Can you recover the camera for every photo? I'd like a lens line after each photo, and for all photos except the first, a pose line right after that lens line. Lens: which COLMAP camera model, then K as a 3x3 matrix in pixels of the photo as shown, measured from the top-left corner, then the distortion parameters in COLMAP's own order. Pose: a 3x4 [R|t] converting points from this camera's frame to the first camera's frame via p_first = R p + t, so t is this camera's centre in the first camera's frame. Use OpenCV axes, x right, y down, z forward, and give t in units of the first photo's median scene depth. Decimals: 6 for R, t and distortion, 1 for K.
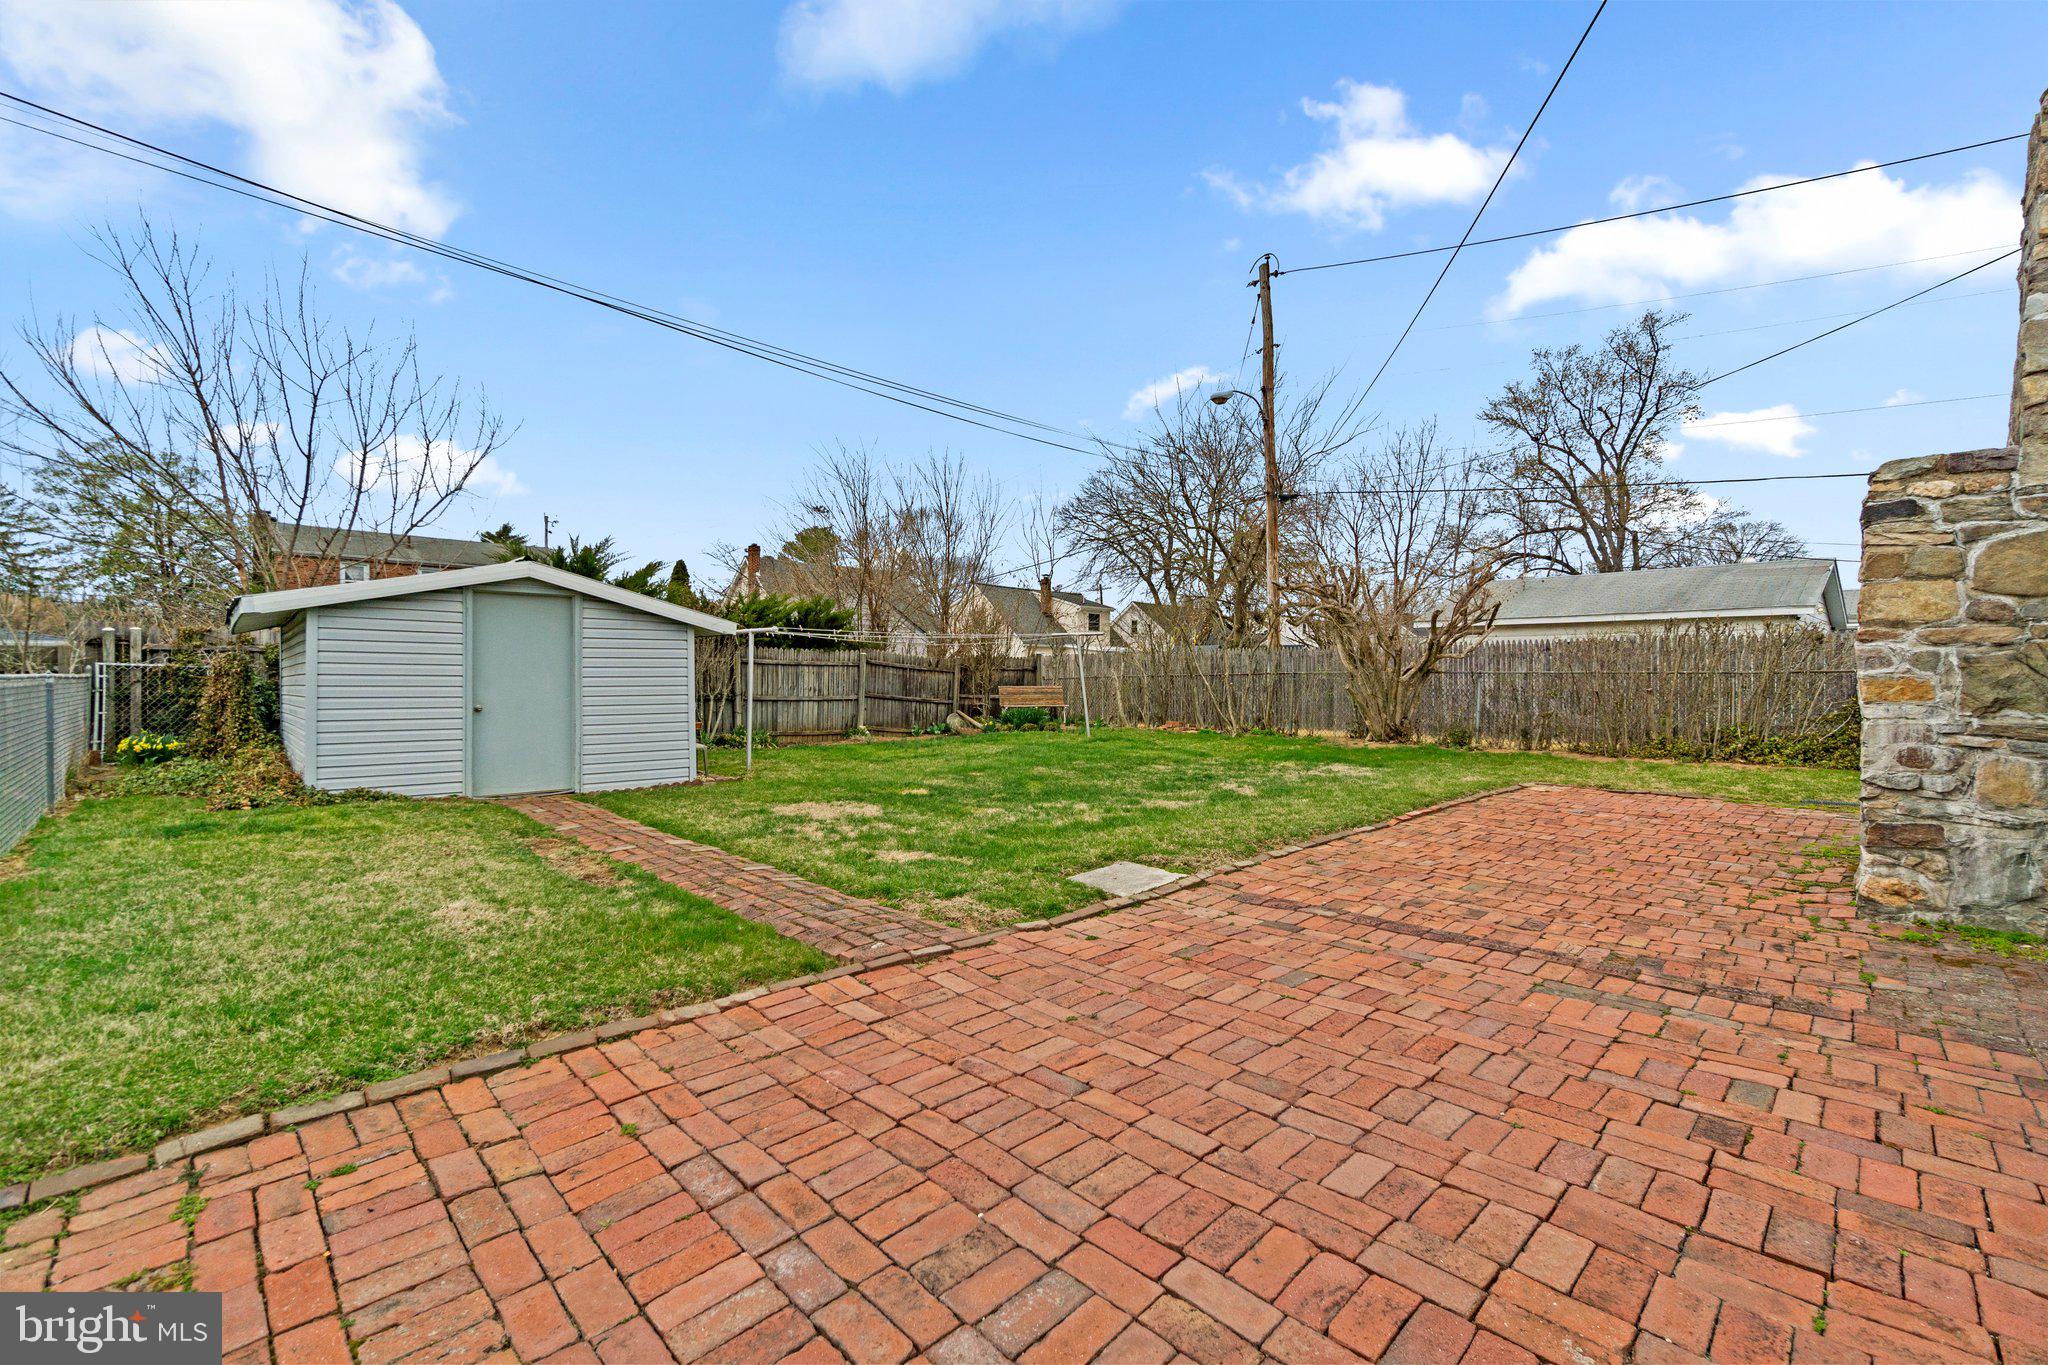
lens RADIAL K [[892.3, 0, 1019.4], [0, 892.3, 678.2], [0, 0, 1]] dist [-0.006545, 0.001695]
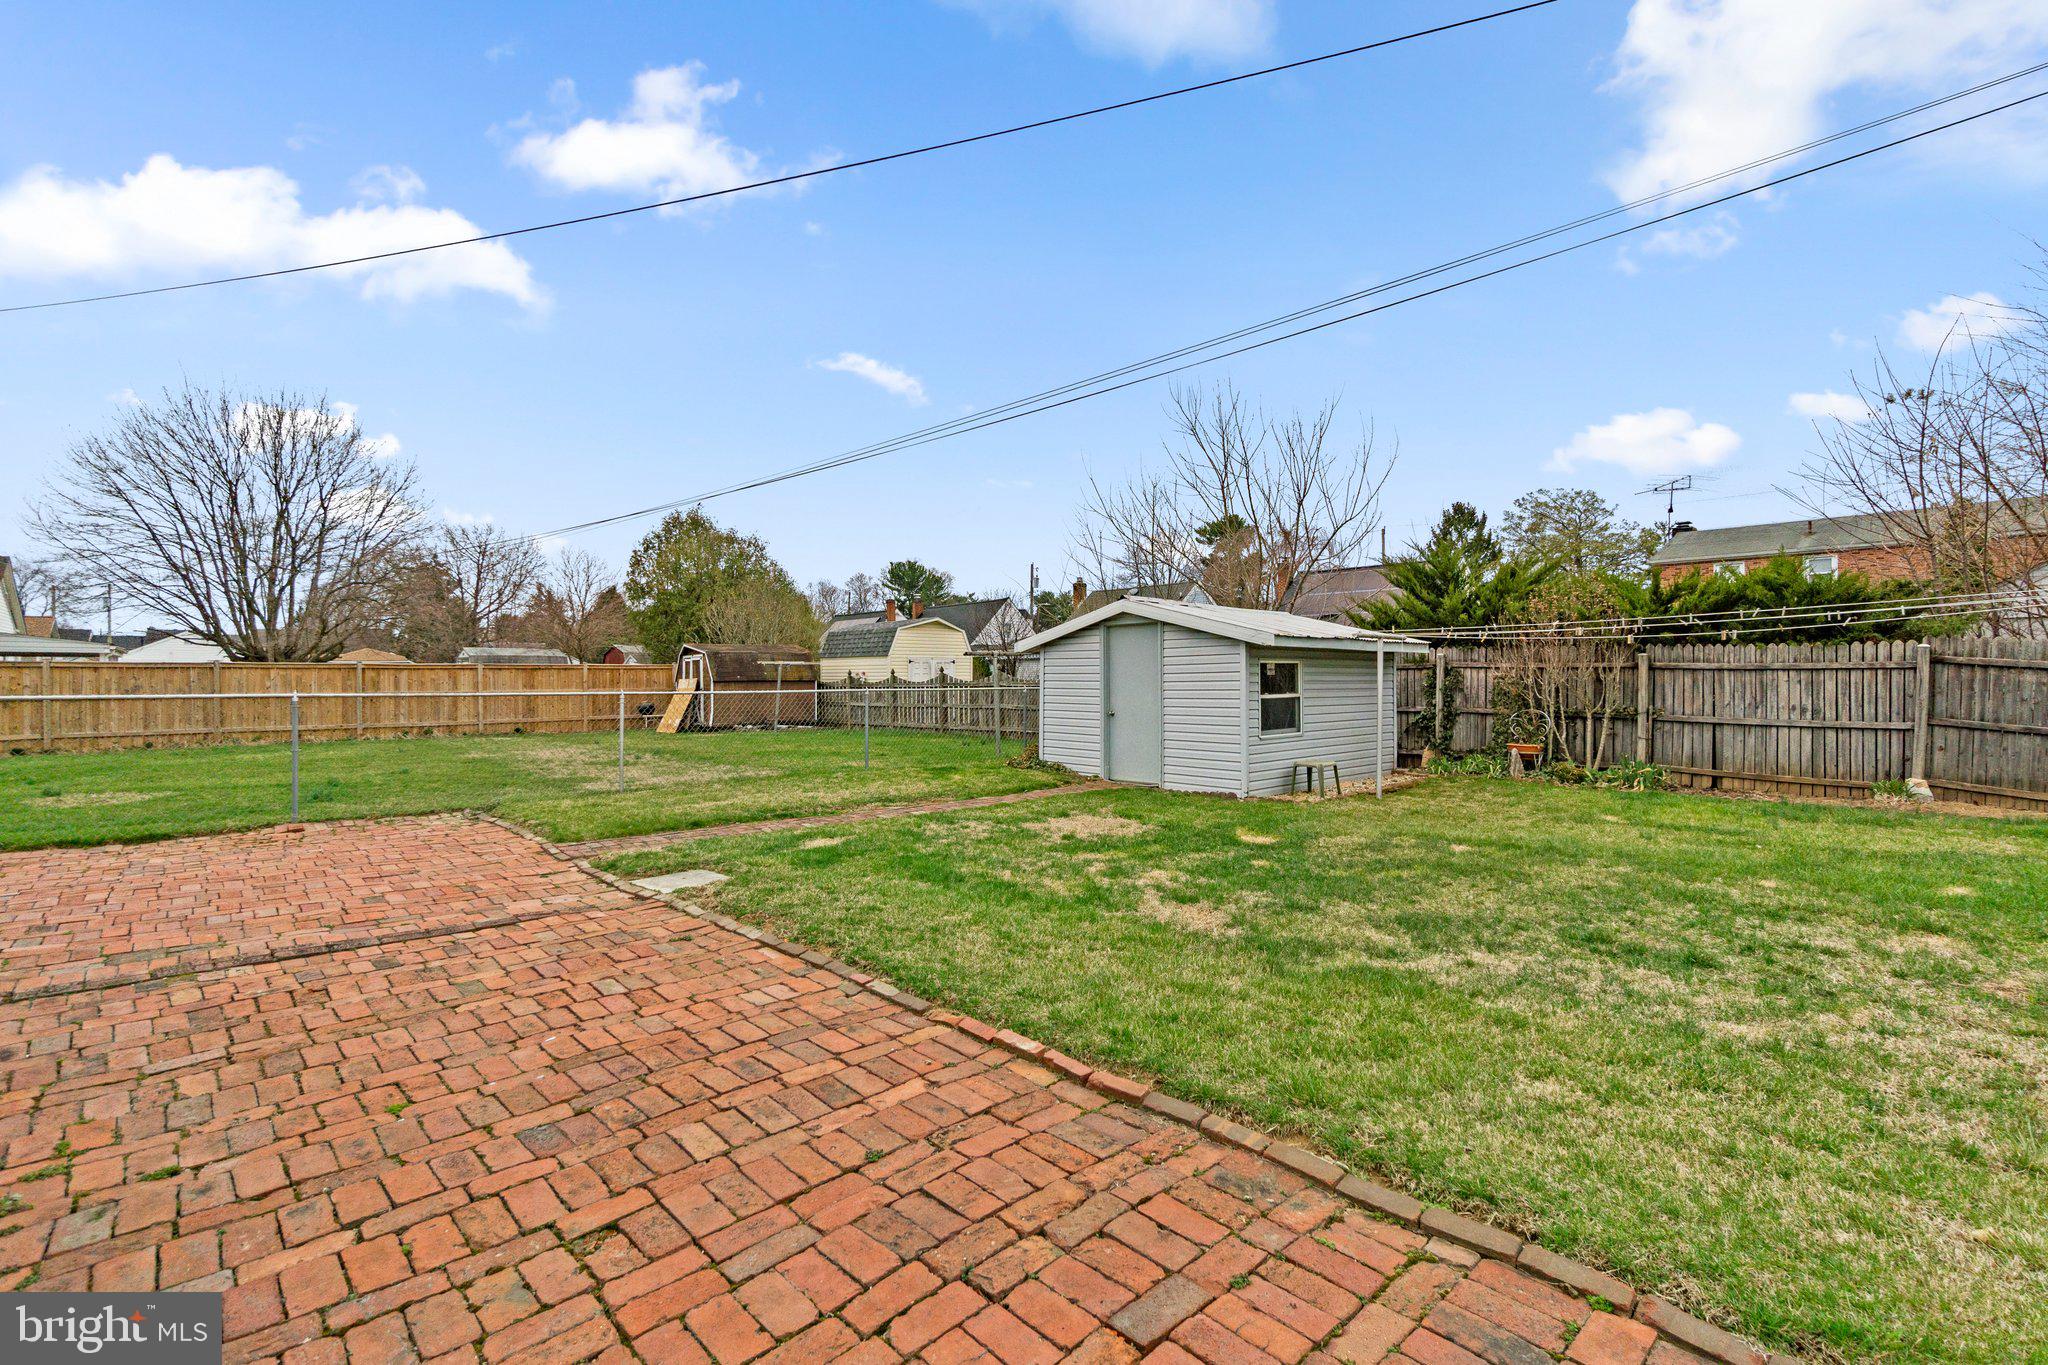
lens RADIAL K [[892.3, 0, 1038.5], [0, 892.3, 680.3], [0, 0, 1]] dist [-0.006545, 0.001695]
pose [[-0.004090, -0.001882, -0.999990, 0.424945], [0.001897, 0.999996, -0.001889, -0.007814], [0.999990, -0.001905, -0.004087, 0.524042]]
